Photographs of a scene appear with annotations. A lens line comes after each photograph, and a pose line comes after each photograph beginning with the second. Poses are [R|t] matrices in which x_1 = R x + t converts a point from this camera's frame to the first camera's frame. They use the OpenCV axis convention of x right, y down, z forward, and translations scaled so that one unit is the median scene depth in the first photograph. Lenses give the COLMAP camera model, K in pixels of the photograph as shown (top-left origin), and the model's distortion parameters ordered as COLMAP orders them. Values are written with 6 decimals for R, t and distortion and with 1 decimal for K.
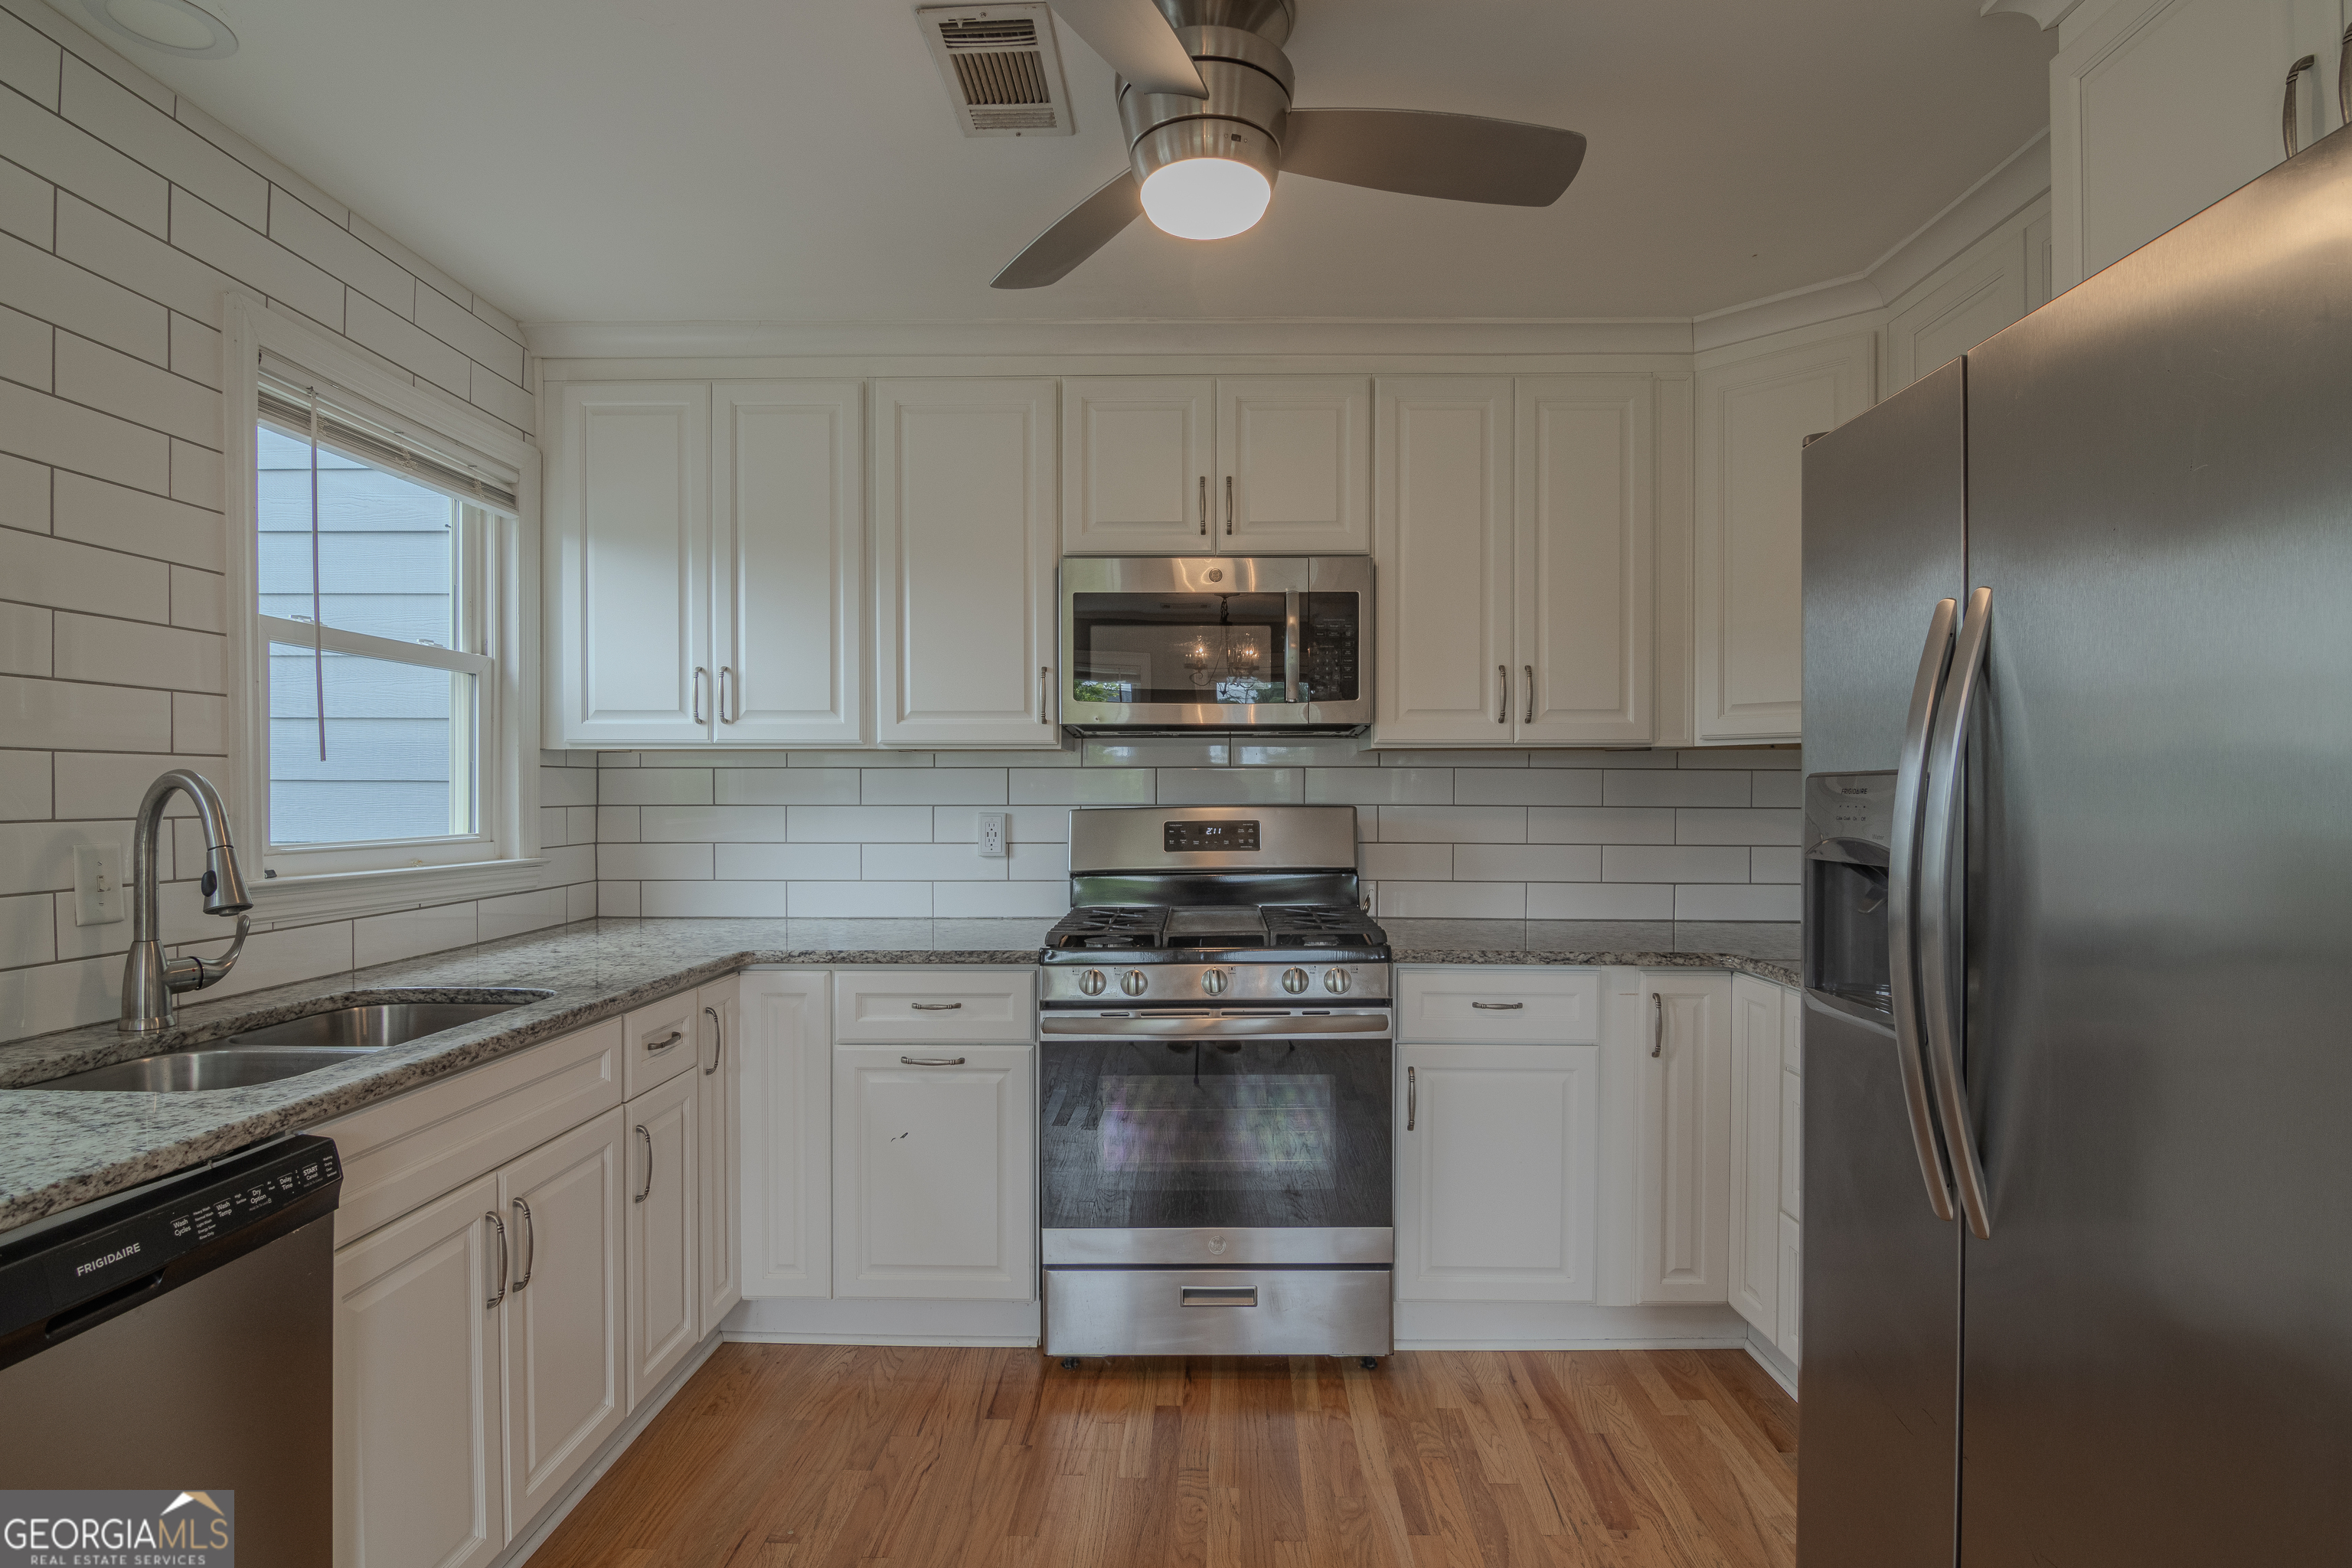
lens RADIAL K [[1226.0, 0, 1255.1], [0, 1226.0, 807.7], [0, 0, 1]] dist [-0.011945, -0.004919]
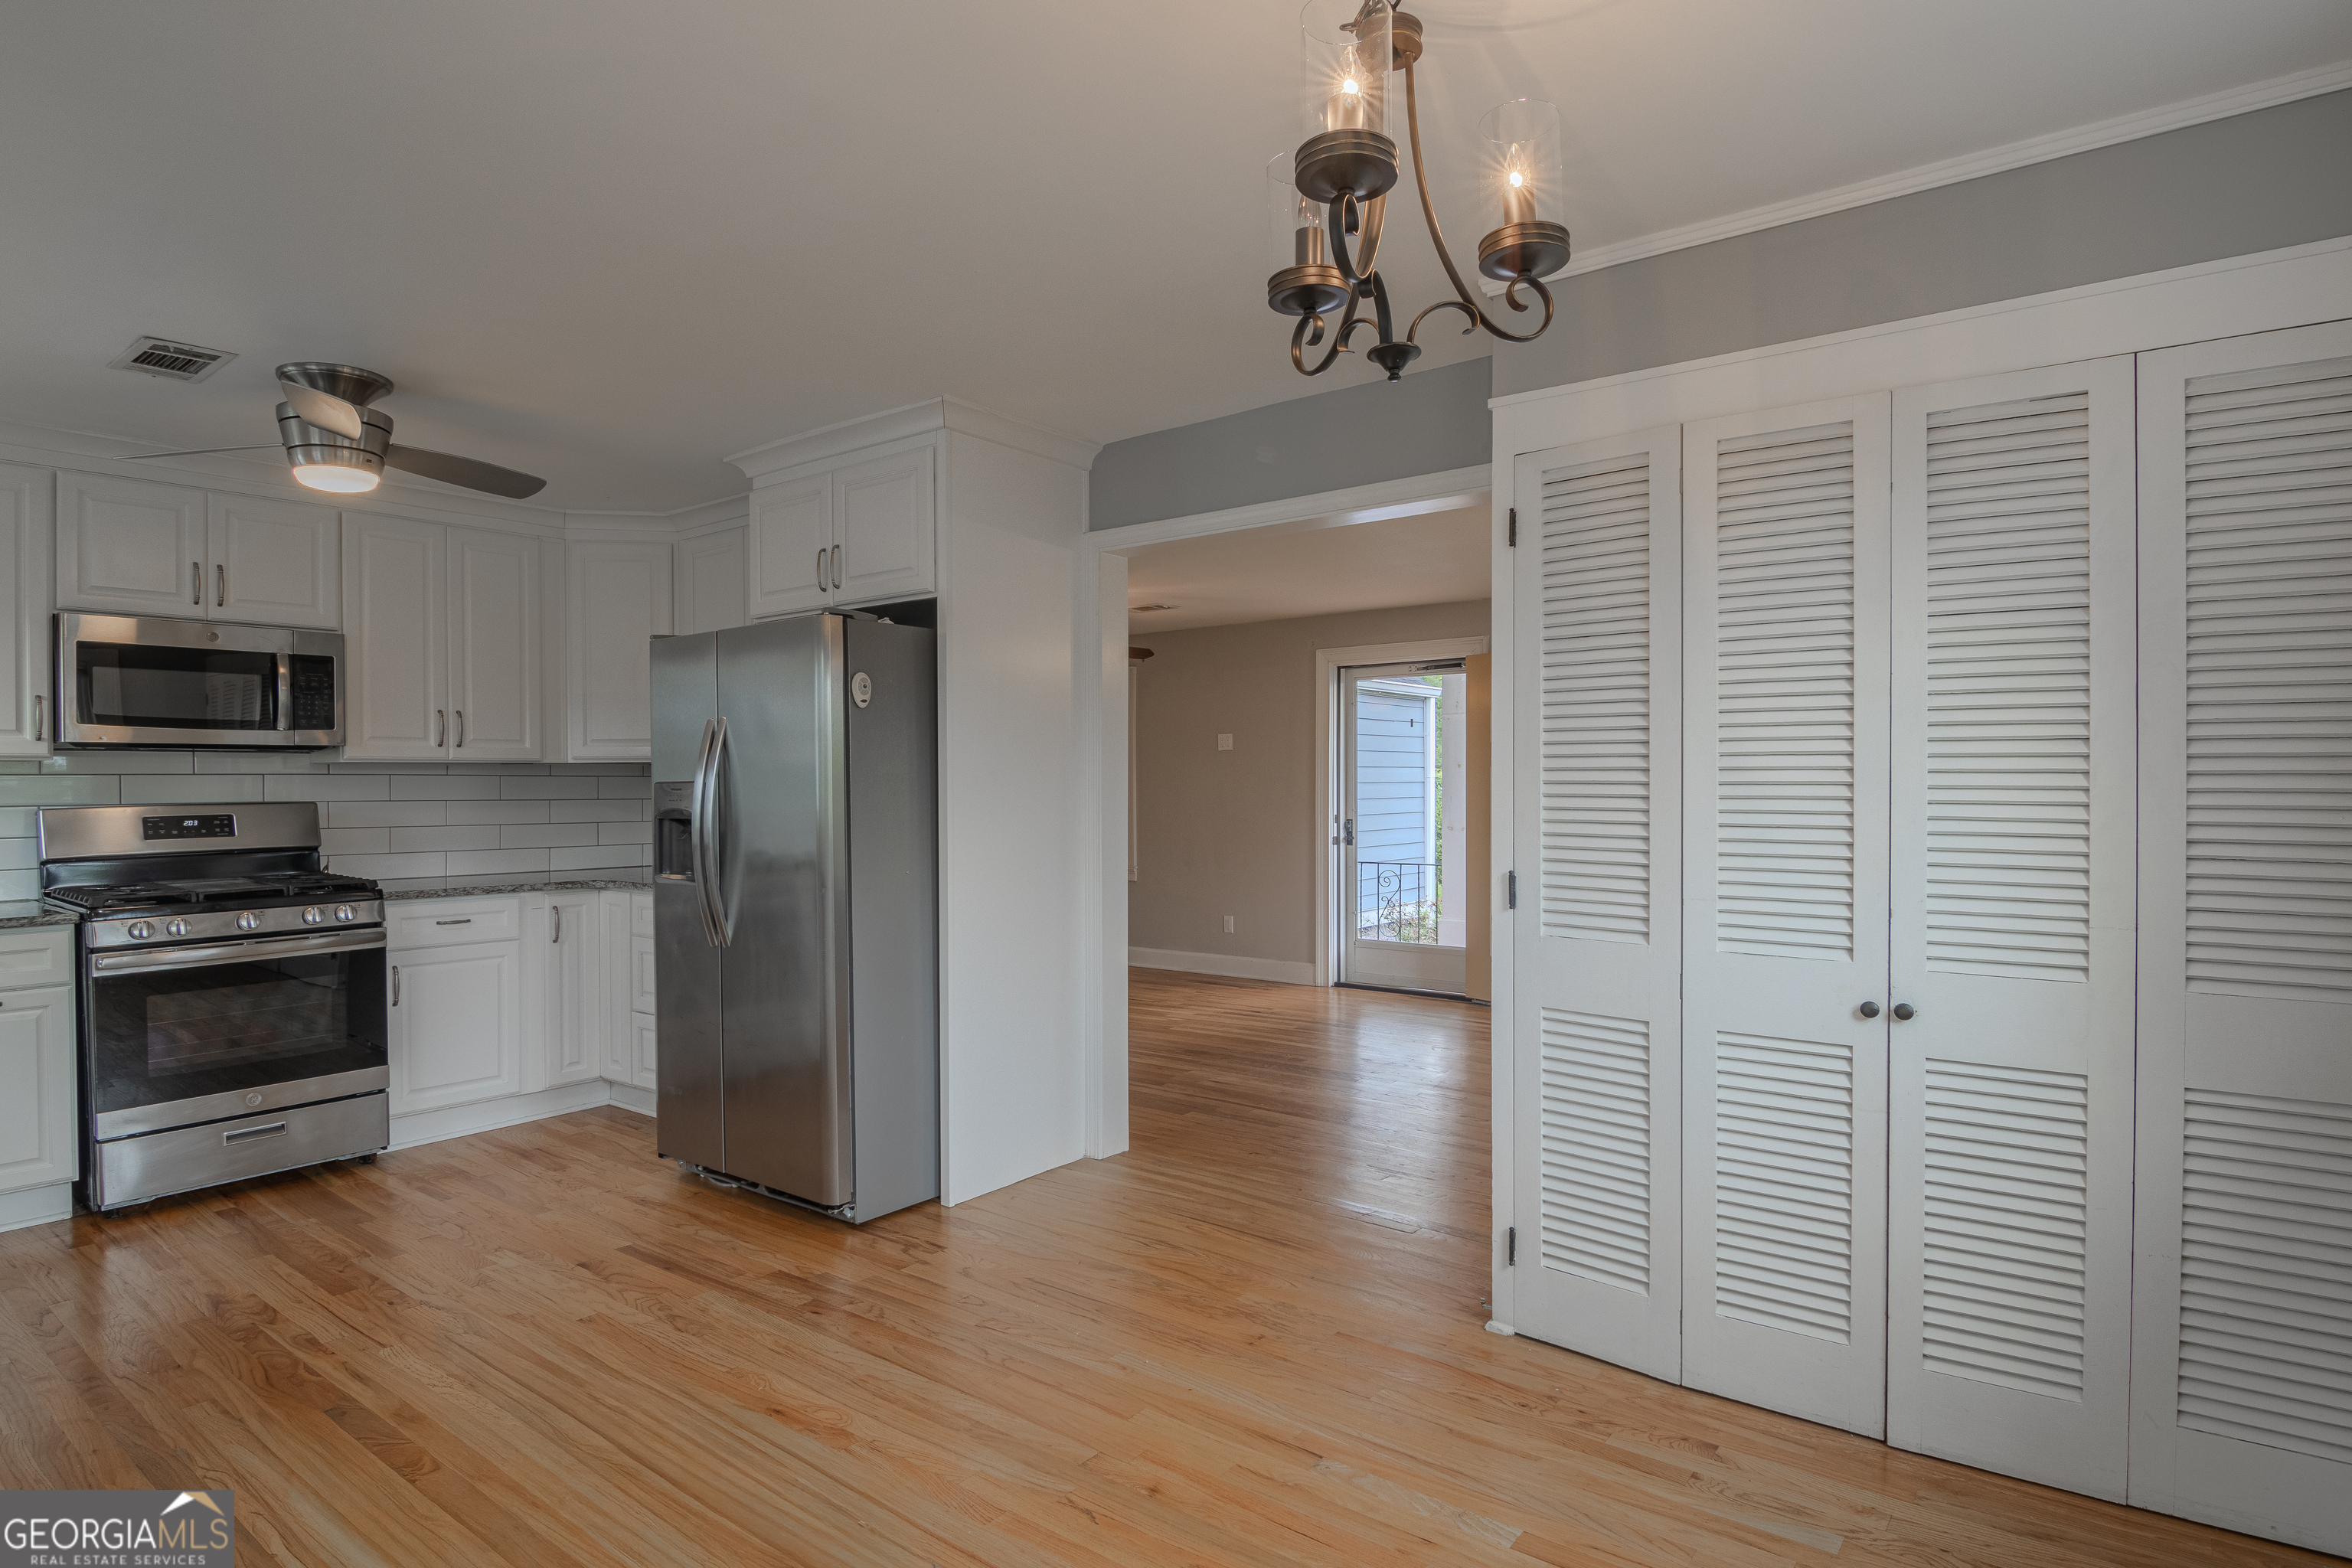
lens RADIAL K [[1226.0, 0, 1230.7], [0, 1226.0, 790.4], [0, 0, 1]] dist [-0.011945, -0.004919]
pose [[0.605095, -0.008837, 0.796104, -0.461154], [0.016957, 0.999855, -0.001790, 0.006130], [-0.795972, 0.014582, 0.605157, -0.798933]]
